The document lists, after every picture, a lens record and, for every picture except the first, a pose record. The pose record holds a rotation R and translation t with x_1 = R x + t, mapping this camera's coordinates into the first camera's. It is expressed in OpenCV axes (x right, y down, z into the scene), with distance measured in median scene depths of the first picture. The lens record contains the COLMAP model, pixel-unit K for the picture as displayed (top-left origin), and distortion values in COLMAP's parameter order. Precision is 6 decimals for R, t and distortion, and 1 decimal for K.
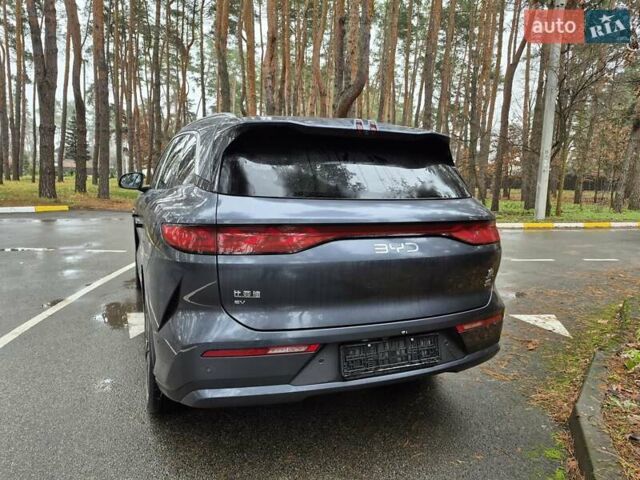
lens RADIAL K [[435.6, 0, 315.9], [0, 435.6, 244.4], [0, 0, 1]] dist [0.045680, -0.051206]
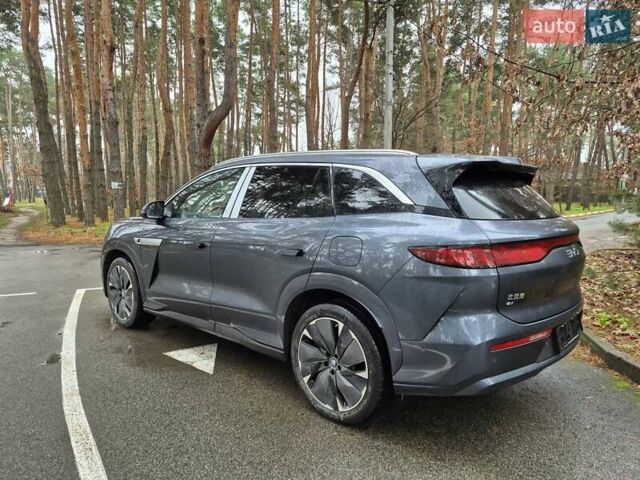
lens RADIAL K [[435.6, 0, 315.9], [0, 435.6, 244.4], [0, 0, 1]] dist [0.045680, -0.051206]
pose [[0.922598, -0.069591, 0.379433, -1.052600], [0.082344, 0.996451, -0.017465, -0.056029], [-0.376871, 0.047357, 0.925054, 0.025022]]
